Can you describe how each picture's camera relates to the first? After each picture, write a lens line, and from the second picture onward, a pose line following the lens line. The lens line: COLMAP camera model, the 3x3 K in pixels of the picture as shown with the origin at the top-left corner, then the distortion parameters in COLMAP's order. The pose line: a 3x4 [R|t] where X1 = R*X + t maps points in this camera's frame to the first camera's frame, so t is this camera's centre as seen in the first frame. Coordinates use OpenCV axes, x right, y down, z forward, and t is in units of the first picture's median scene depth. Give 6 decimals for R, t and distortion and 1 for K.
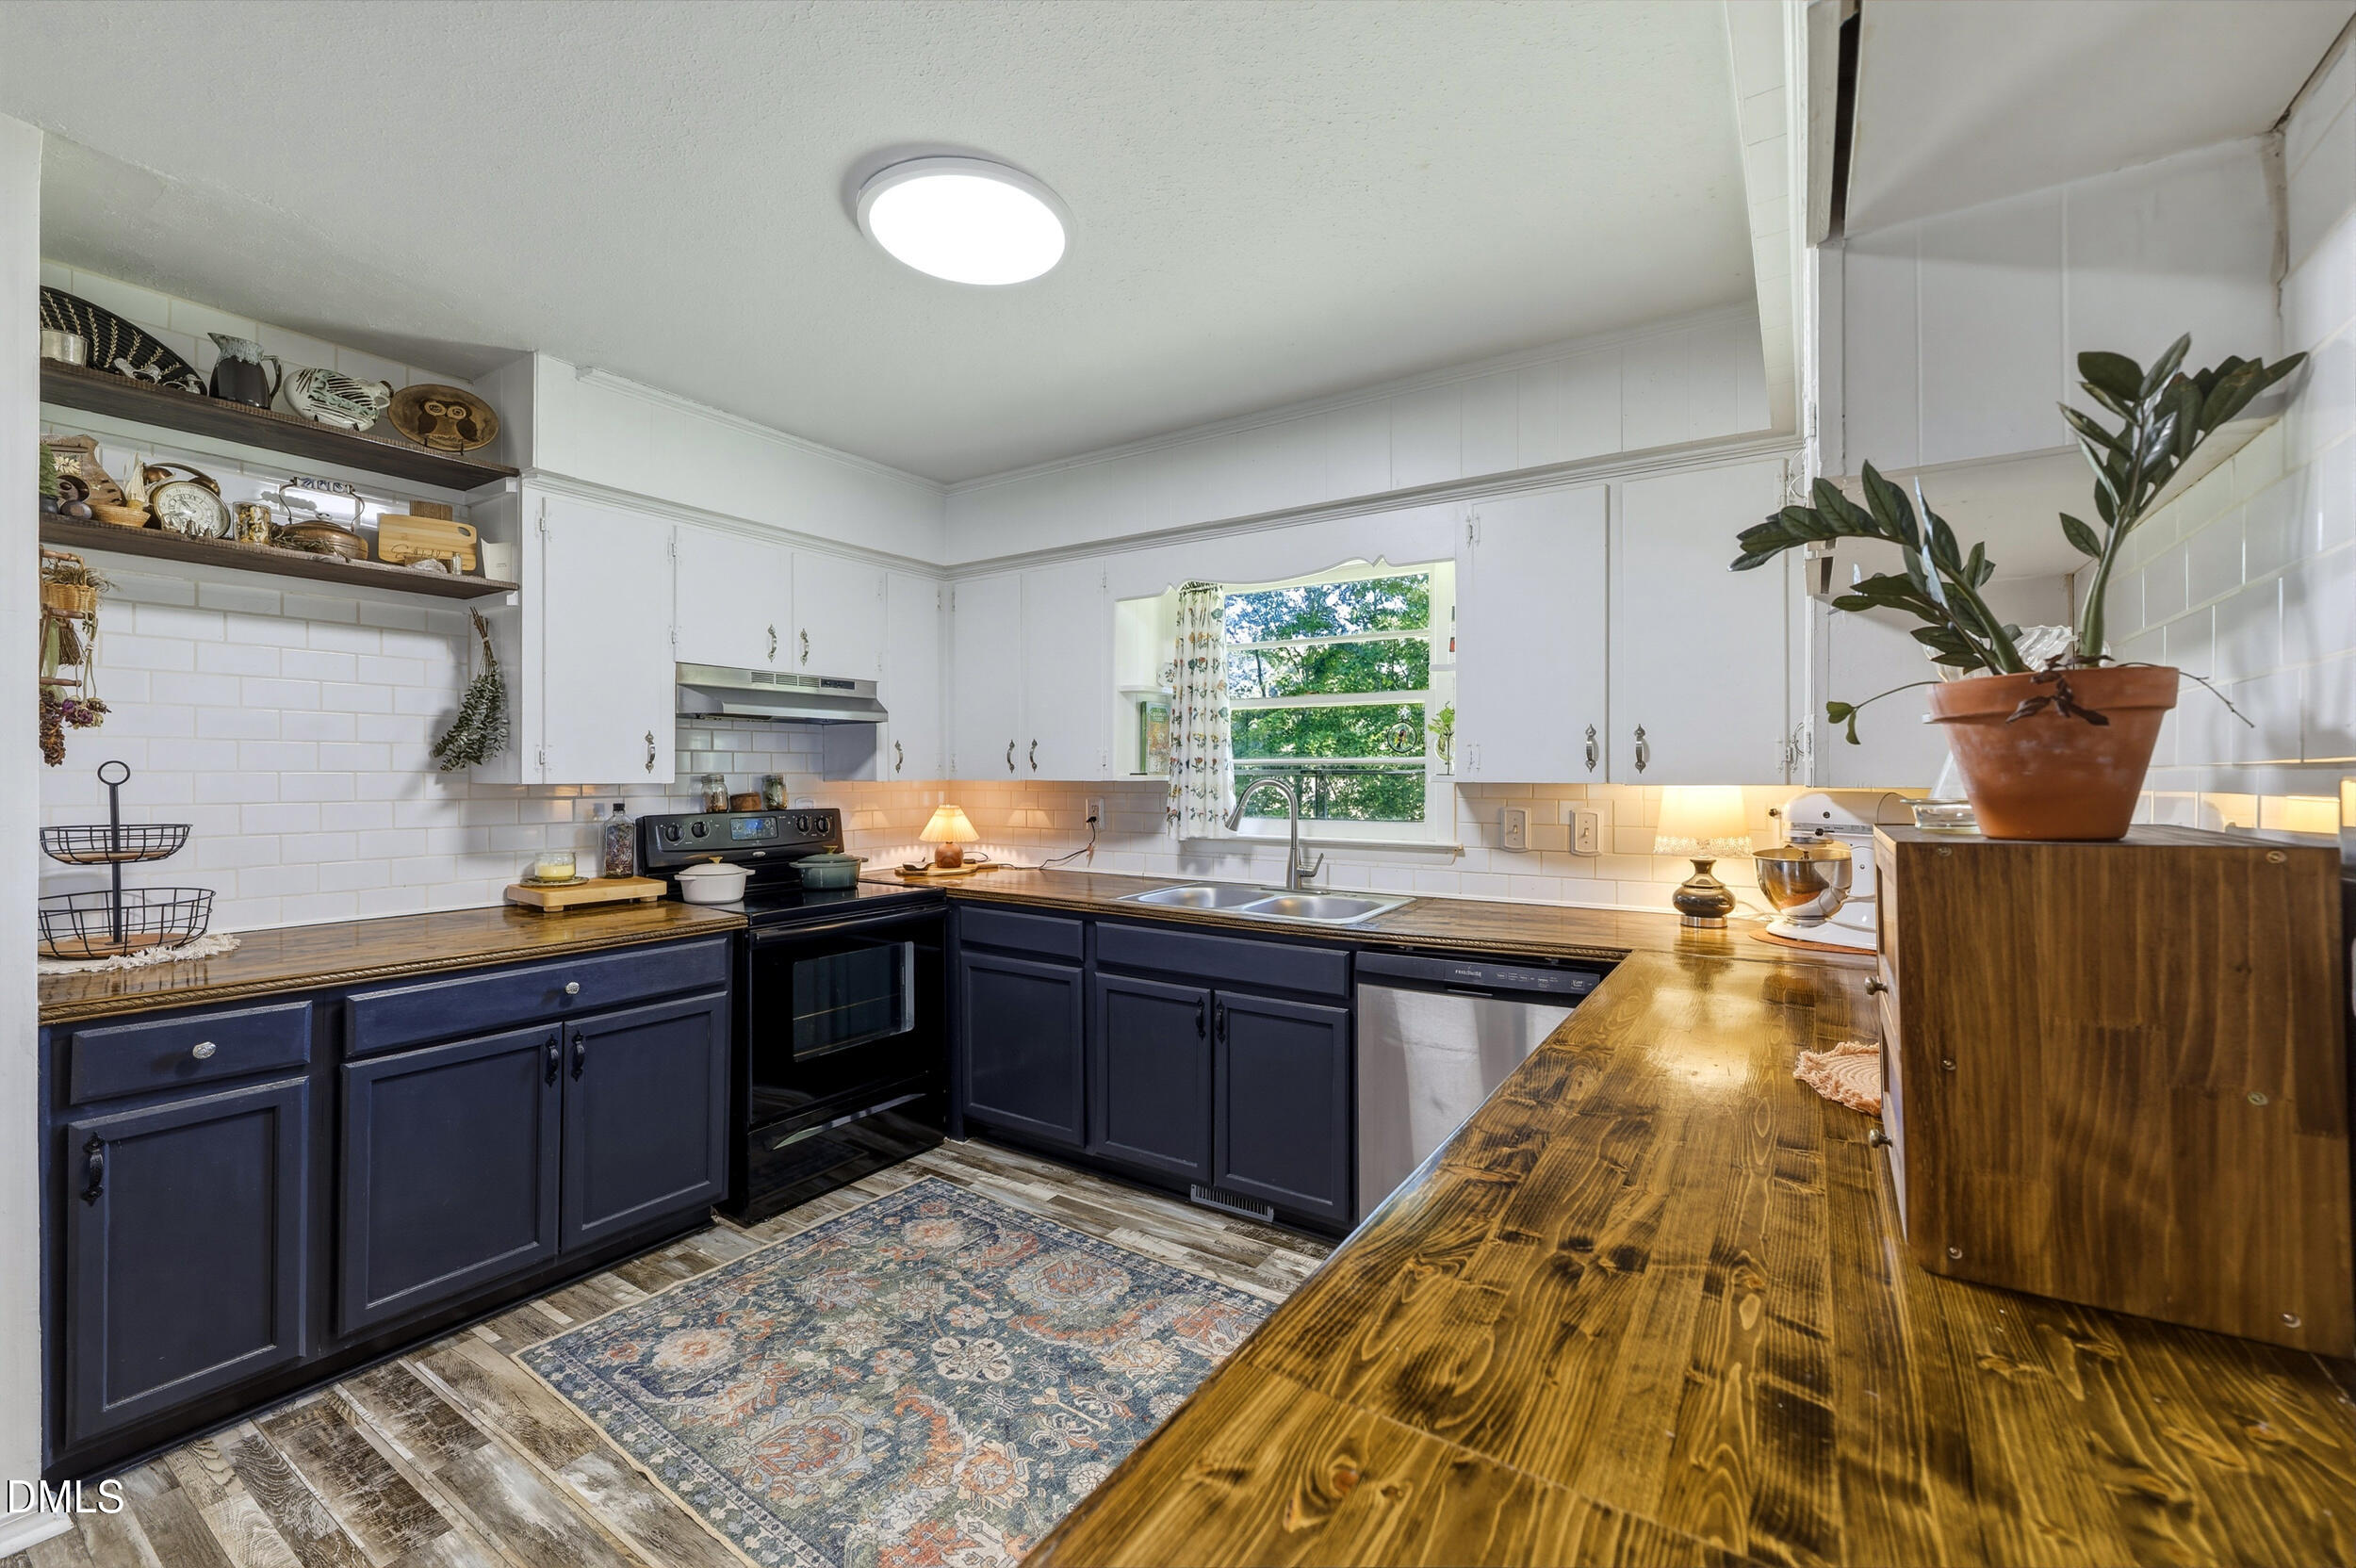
lens RADIAL K [[950.8, 0, 1178.0], [0, 950.8, 784.0], [0, 0, 1]] dist [-0.000746, 0.008999]
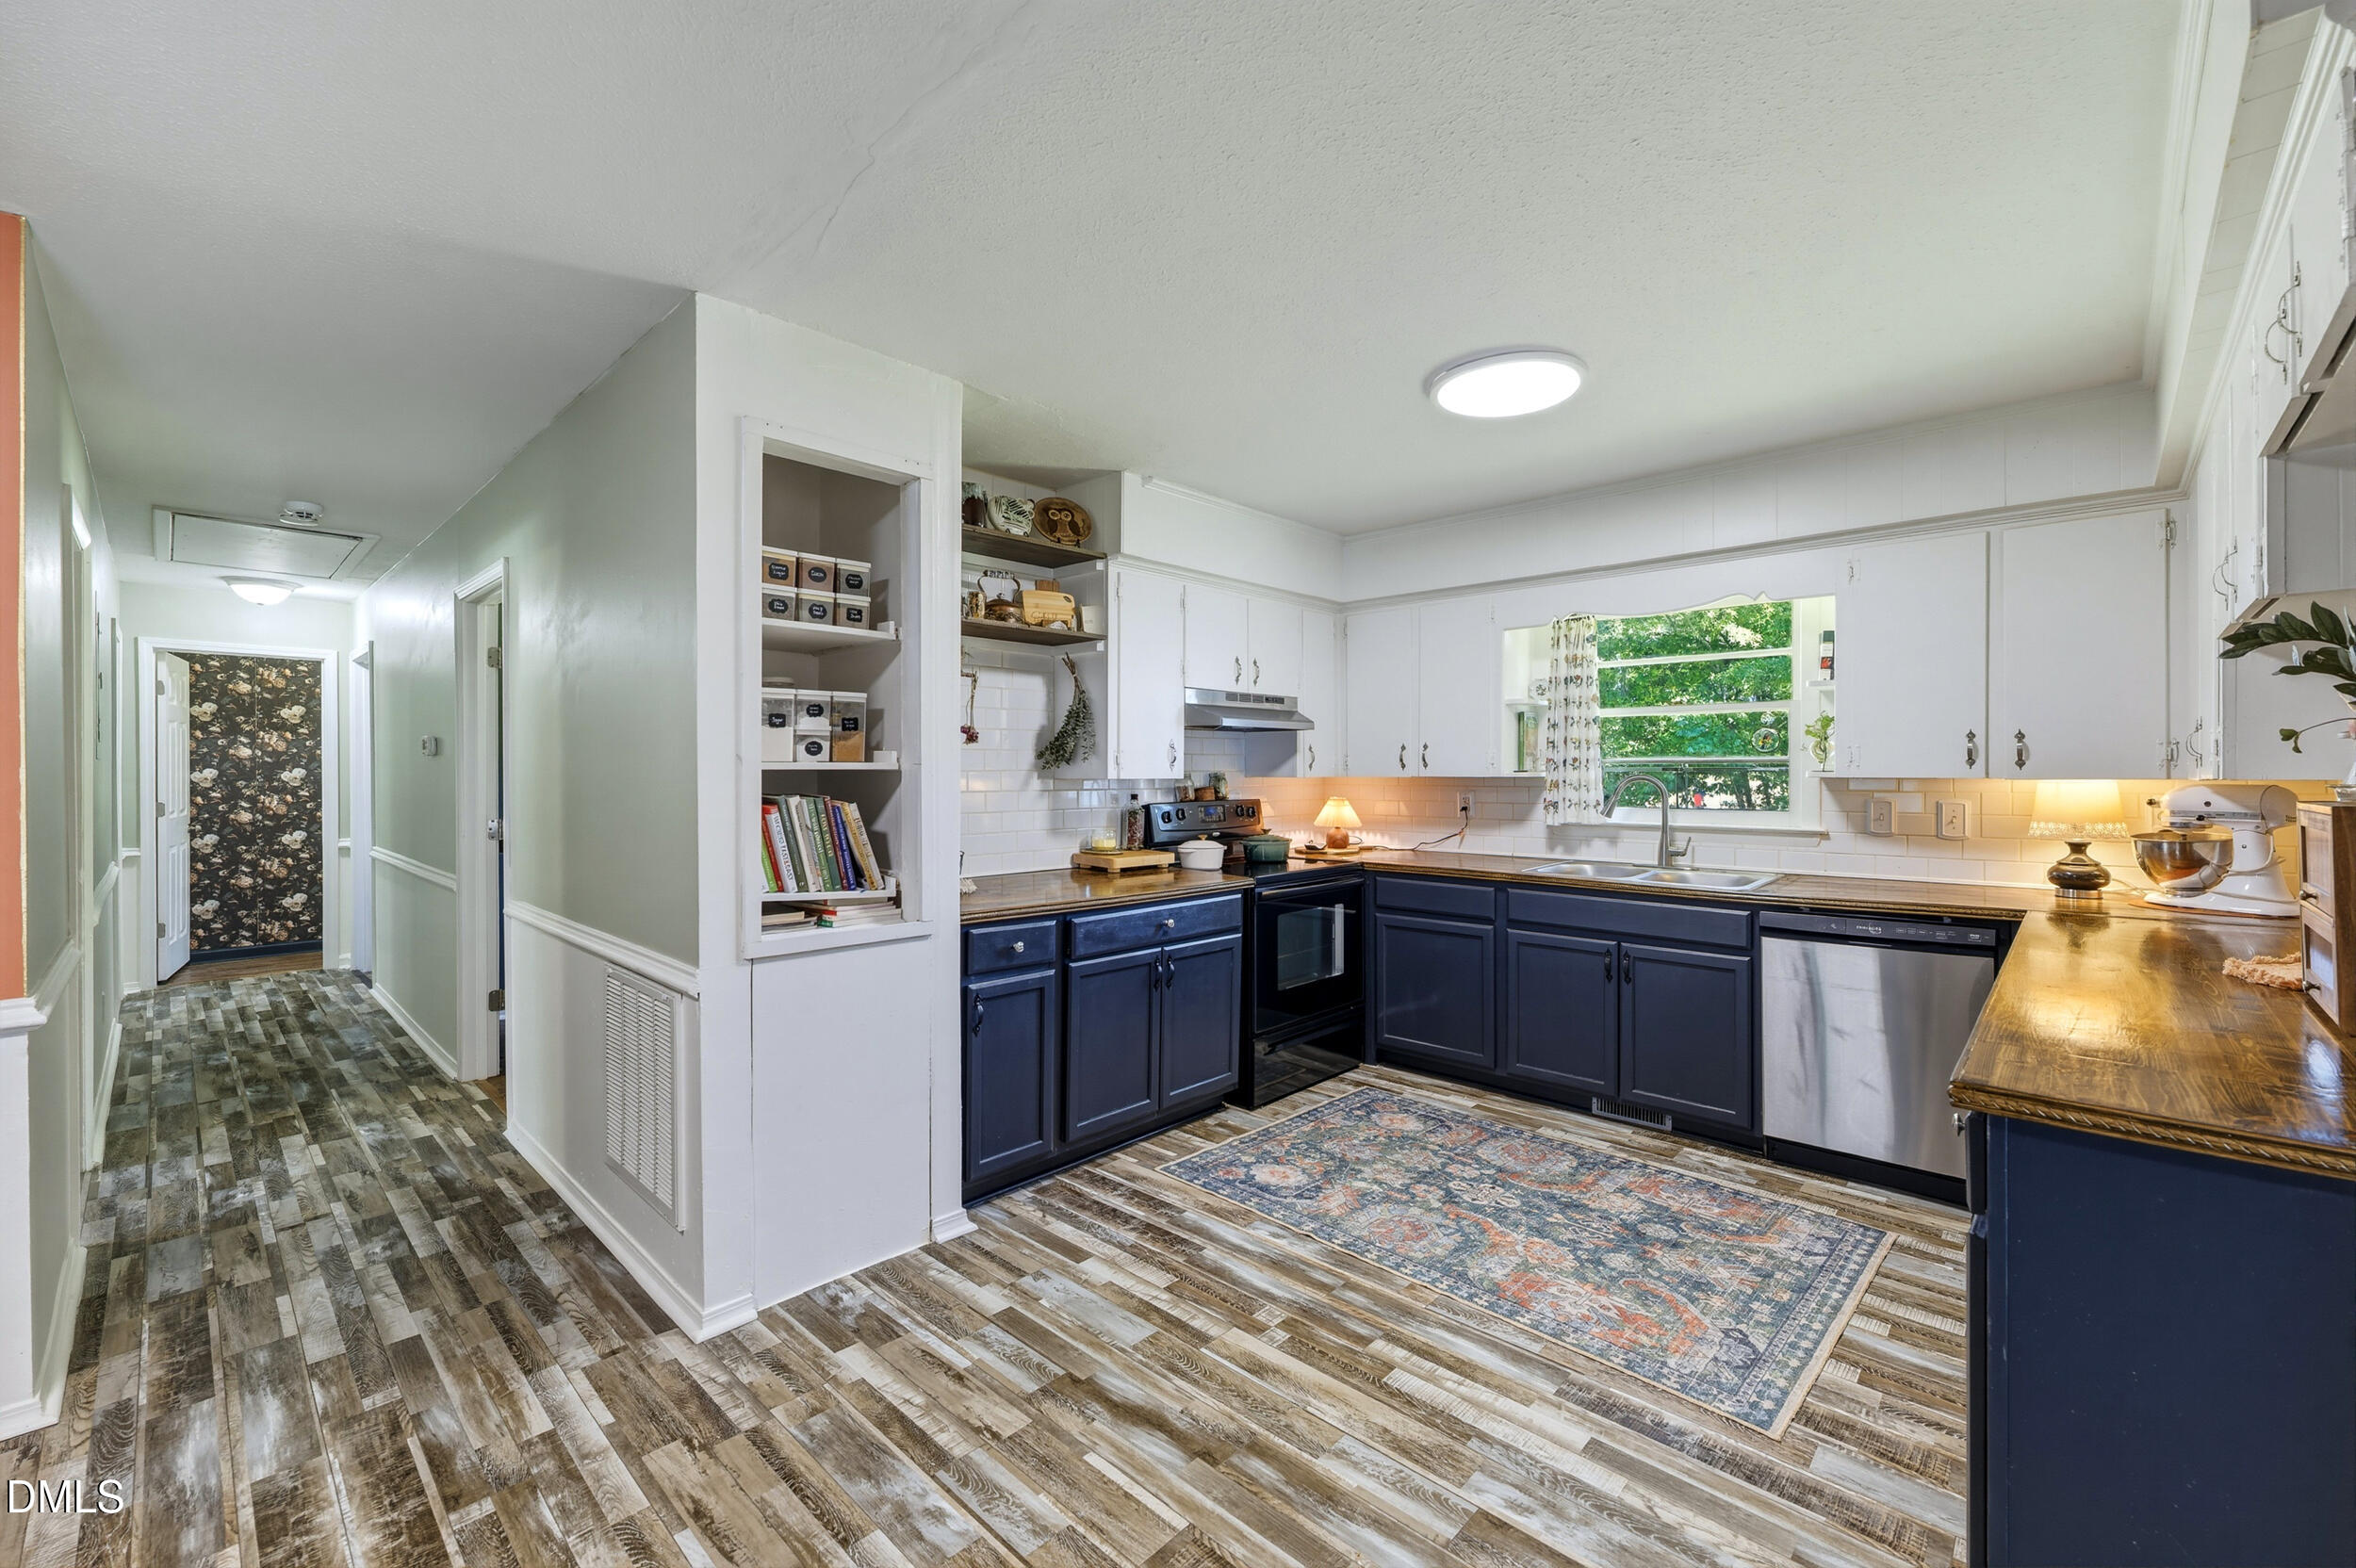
lens RADIAL K [[953.4, 0, 1206.5], [0, 953.4, 783.1], [0, 0, 1]] dist [0.020930, 0.000071]
pose [[0.987843, 0.000282, -0.155457, -0.323369], [-0.000006, 0.999998, 0.001771, 0.003394], [0.155457, -0.001749, 0.987841, -0.355162]]
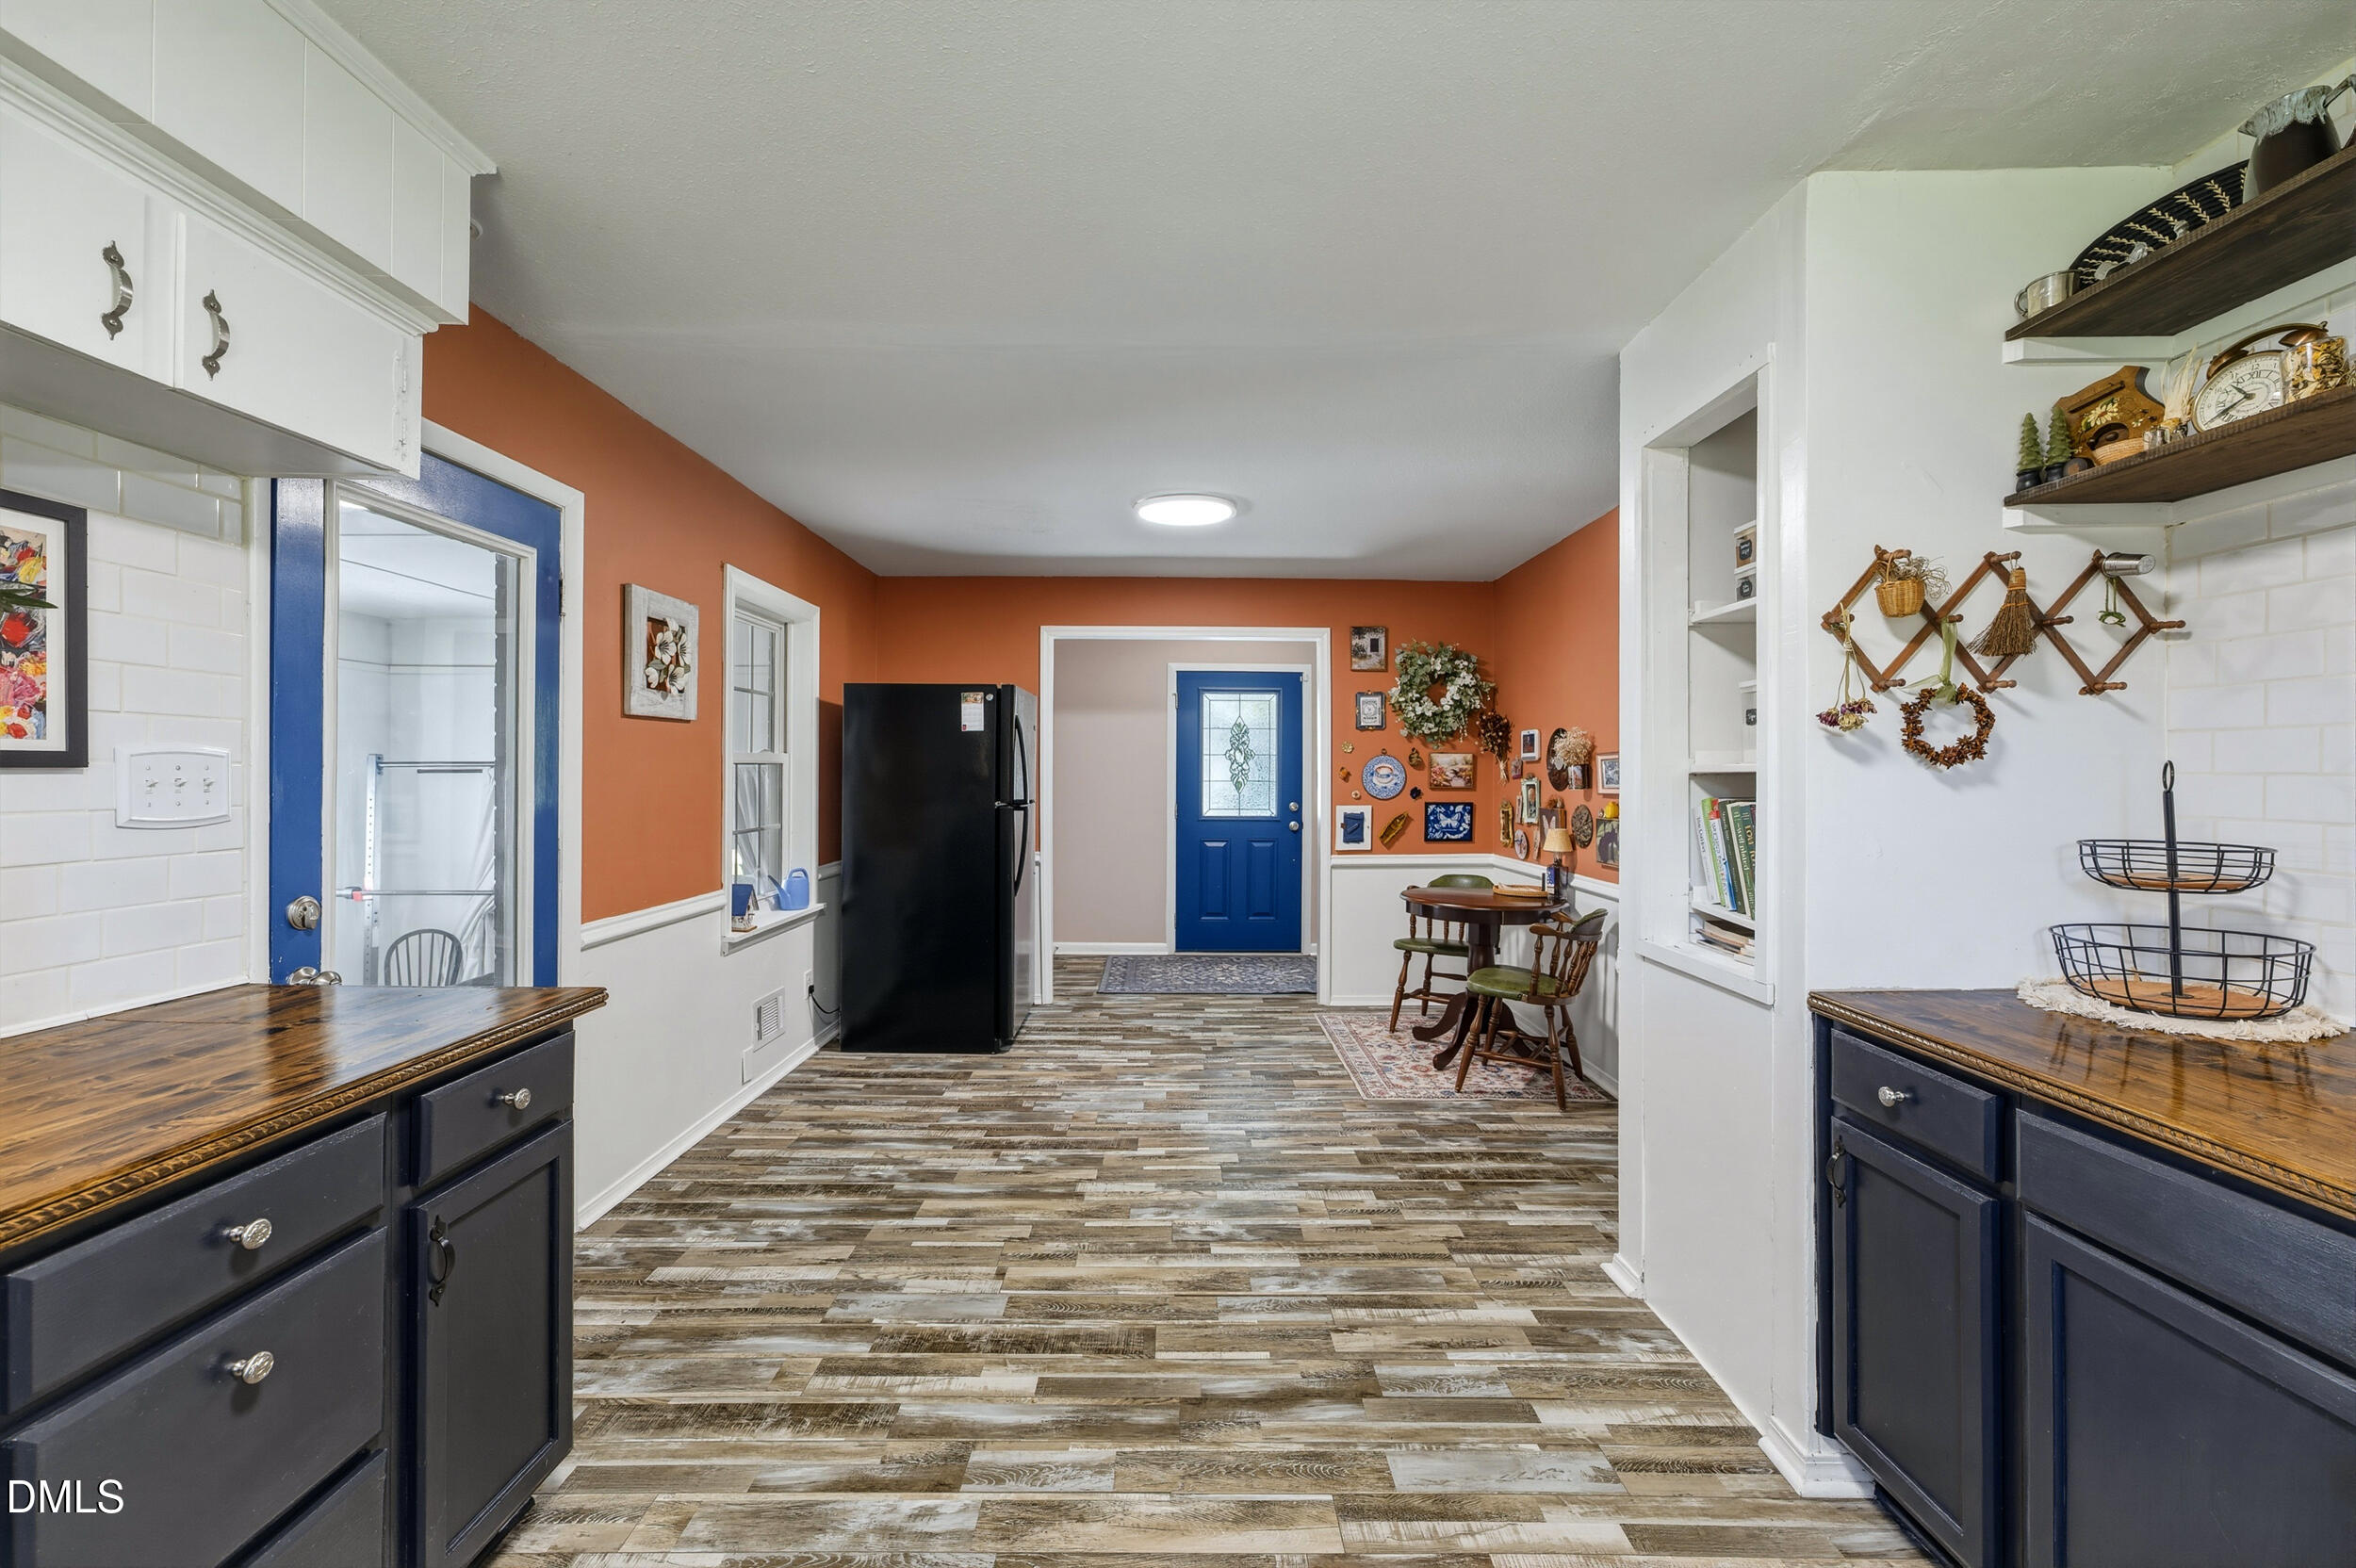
lens RADIAL K [[950.8, 0, 1178.0], [0, 950.8, 784.0], [0, 0, 1]] dist [-0.000746, 0.008999]
pose [[-0.837396, -0.000844, -0.546595, -0.007238], [-0.008213, 0.999905, 0.011038, -0.005315], [0.546534, 0.013732, -0.837324, 0.949560]]
